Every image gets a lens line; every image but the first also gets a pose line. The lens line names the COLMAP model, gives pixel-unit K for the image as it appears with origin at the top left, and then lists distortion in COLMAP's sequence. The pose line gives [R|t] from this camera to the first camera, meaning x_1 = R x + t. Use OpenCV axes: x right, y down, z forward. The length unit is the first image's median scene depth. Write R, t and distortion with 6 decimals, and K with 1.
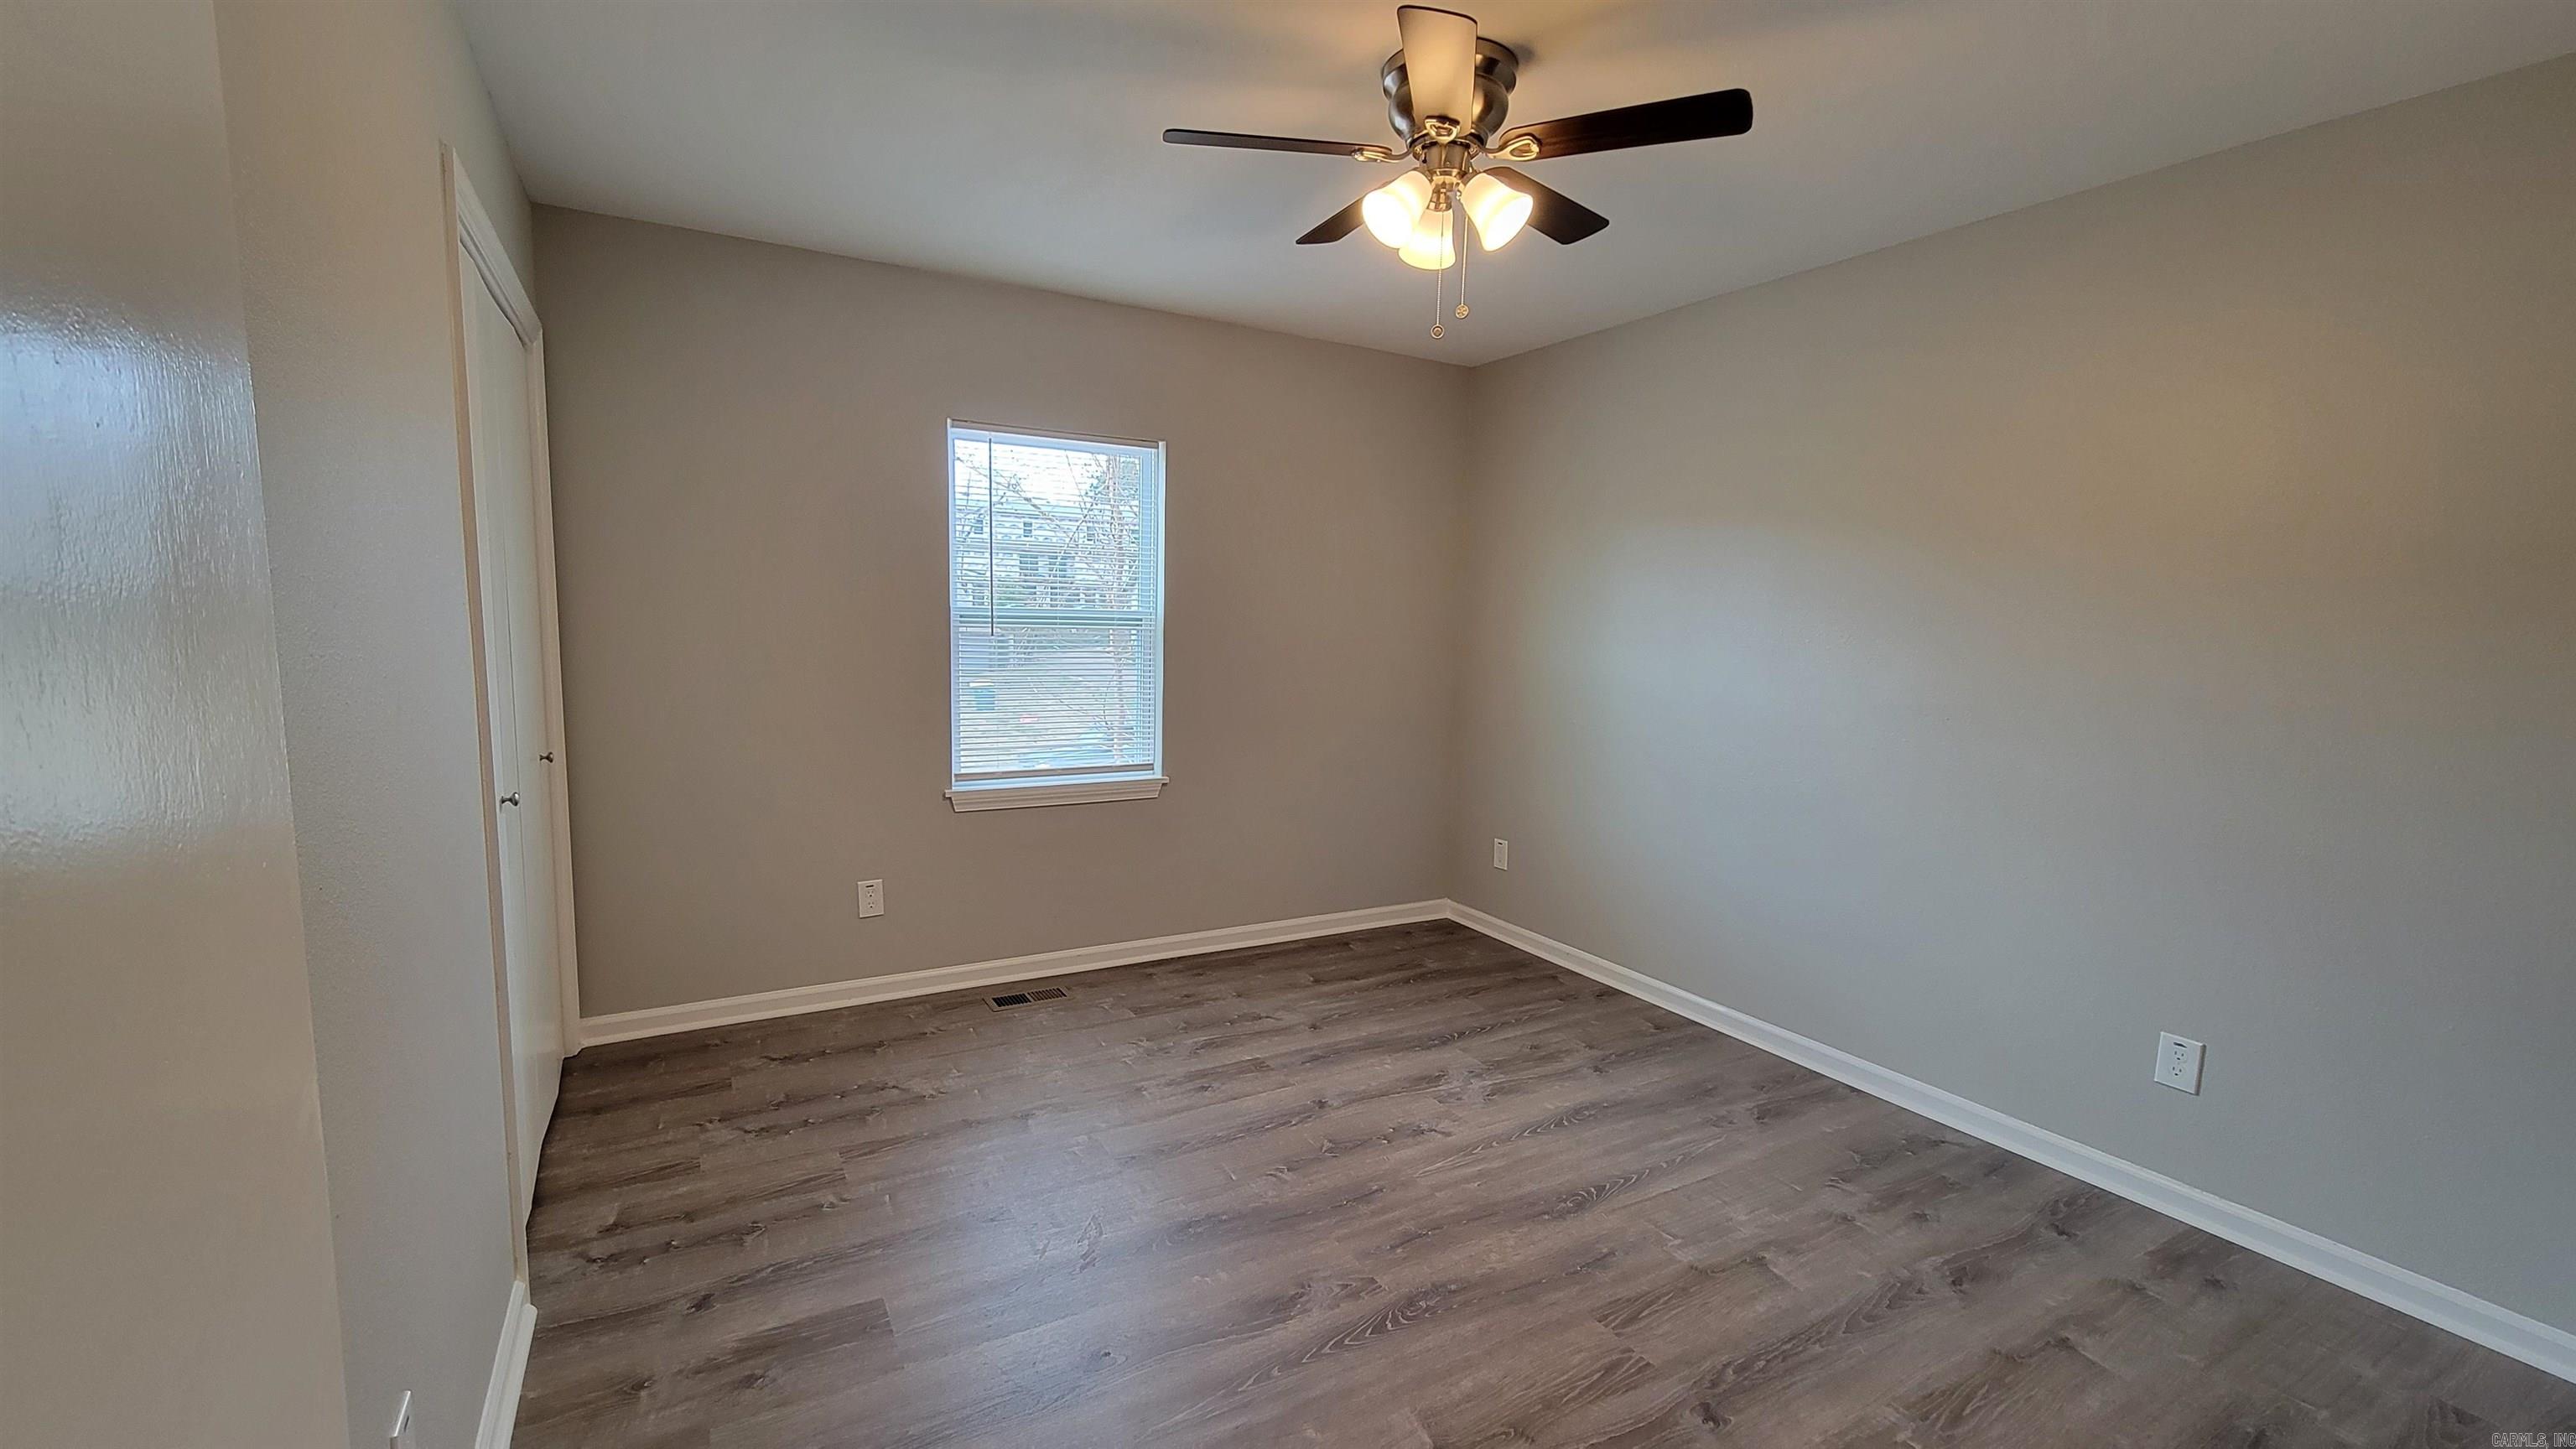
lens RADIAL K [[1047.8, 0, 1265.3], [0, 1047.8, 740.0], [0, 0, 1]] dist [0.002943, -0.000701]
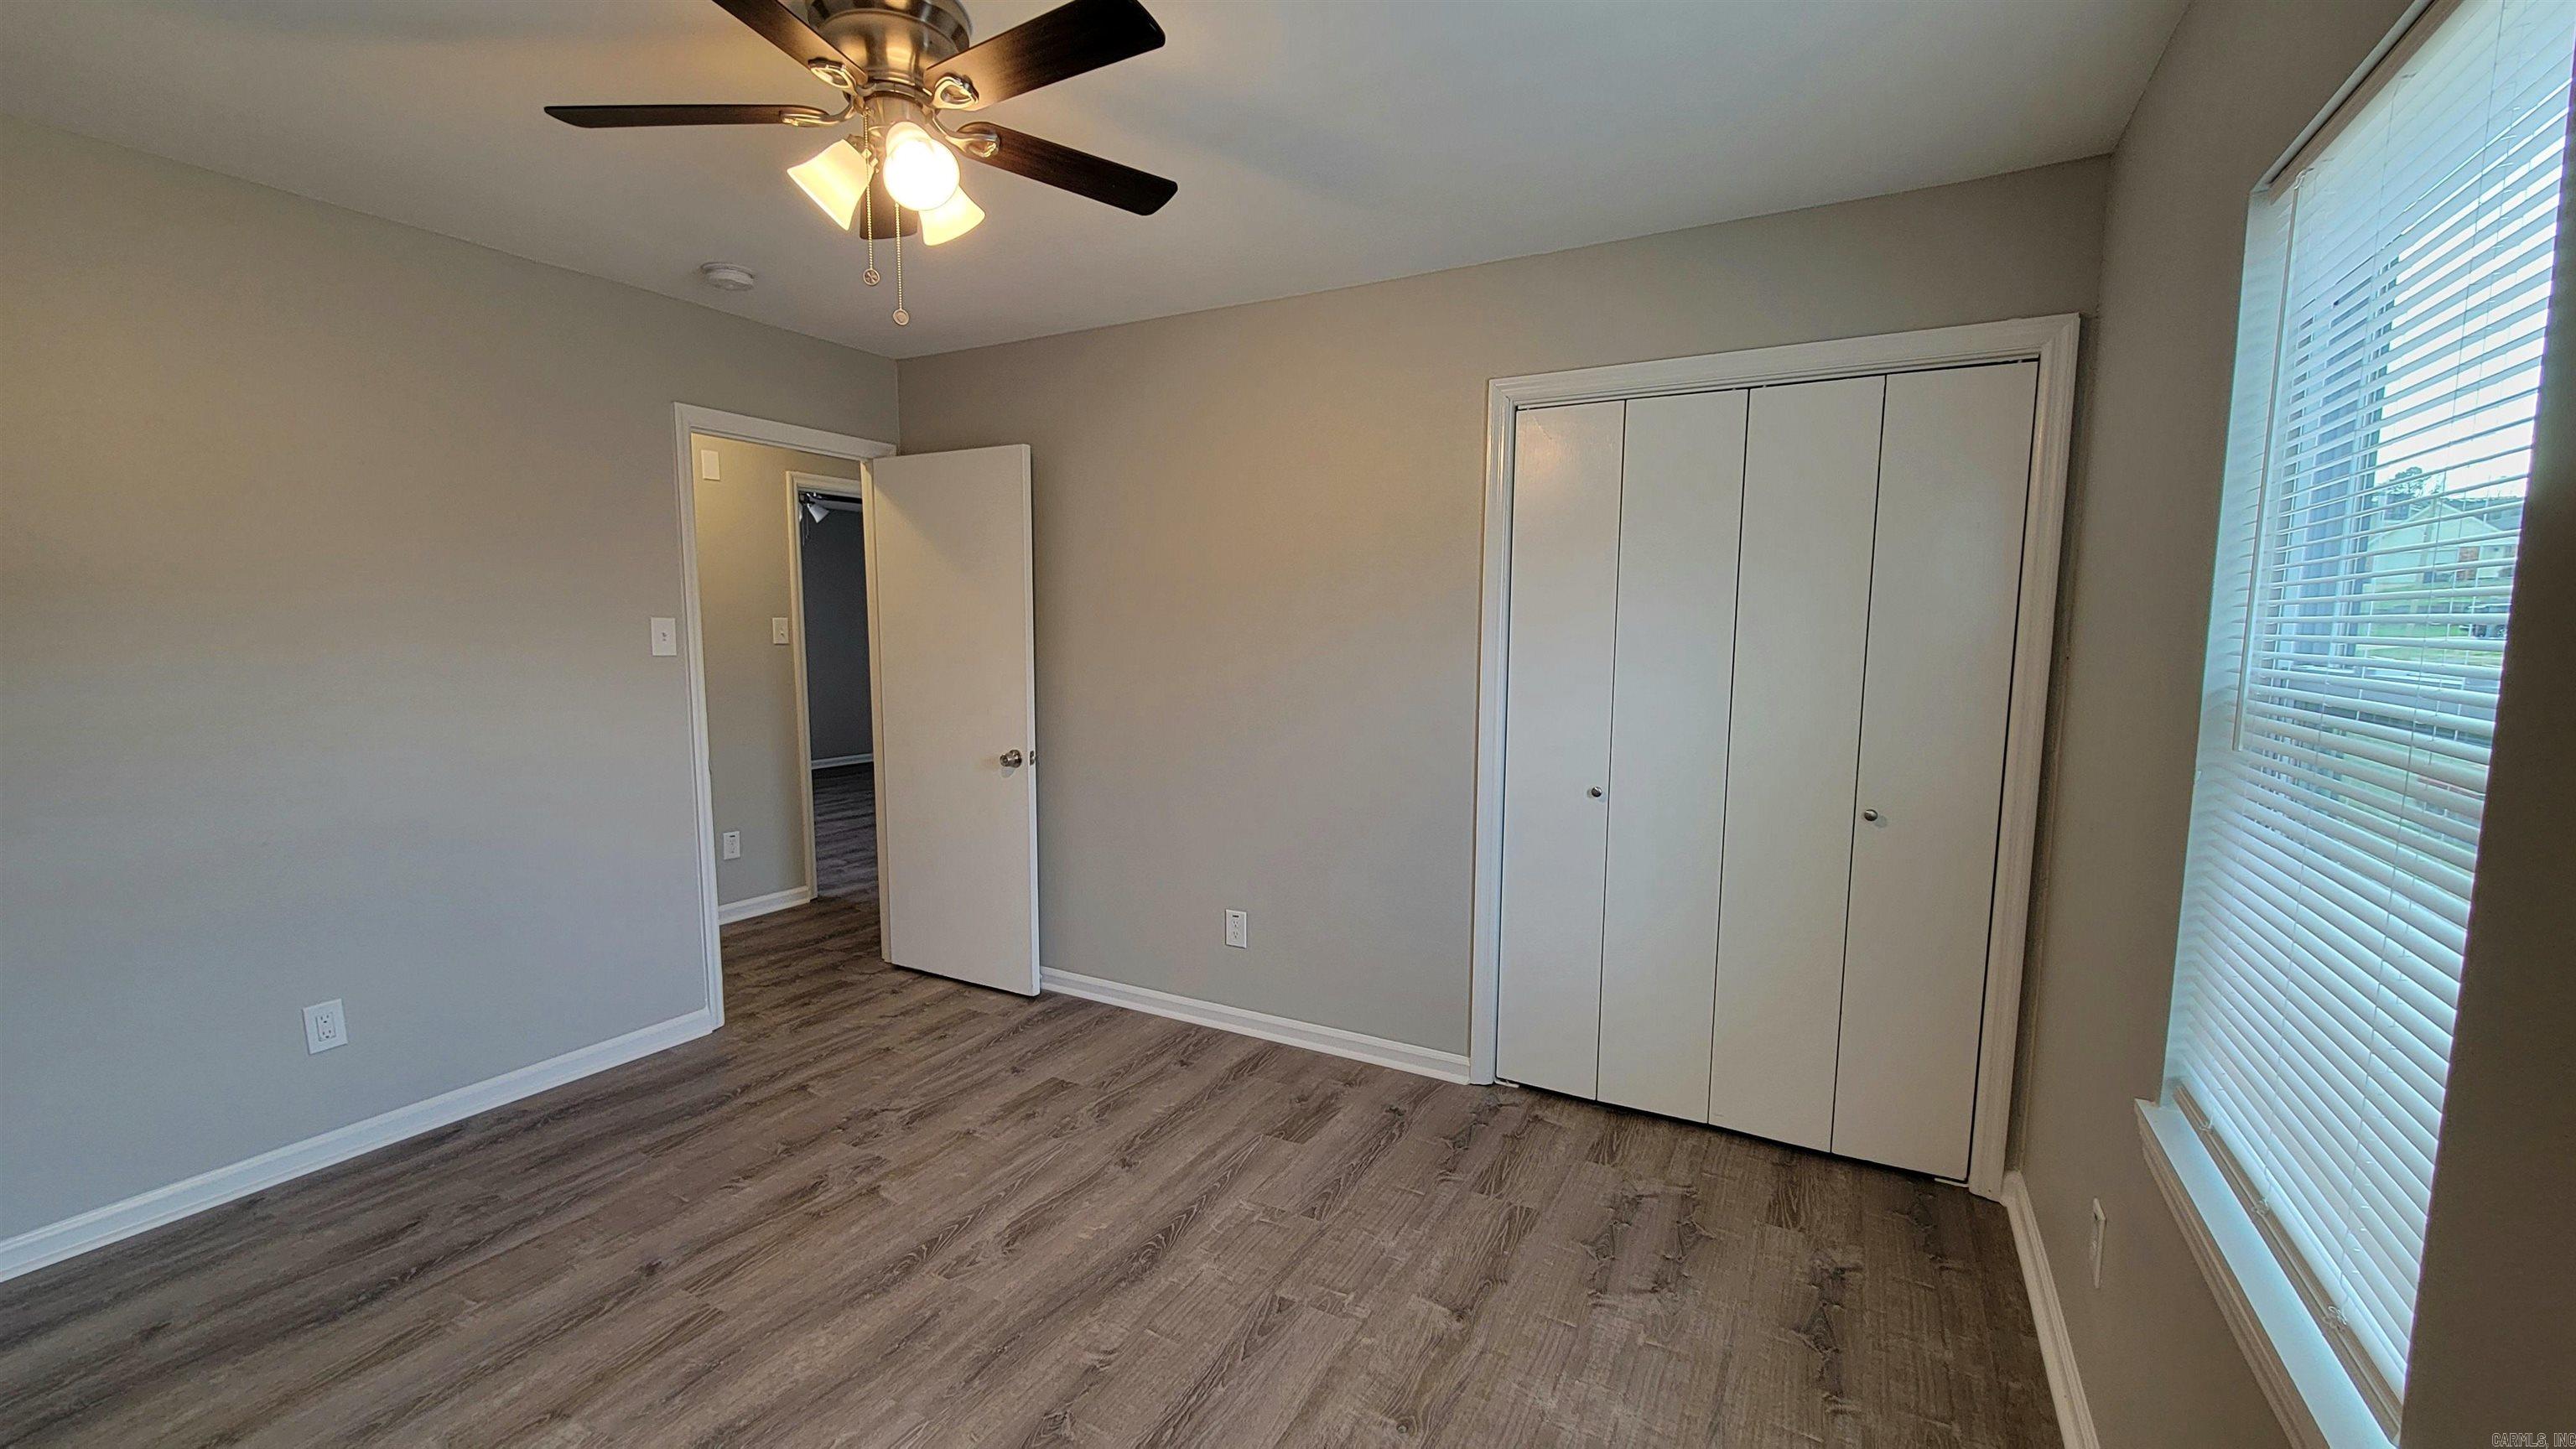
lens RADIAL K [[1047.8, 0, 1265.3], [0, 1047.8, 740.0], [0, 0, 1]] dist [0.002943, -0.000701]
pose [[-0.850870, 0.032384, -0.524377, 0.355695], [-0.087596, 0.975383, 0.202373, -0.243472], [0.518022, 0.218127, -0.827087, 1.864420]]
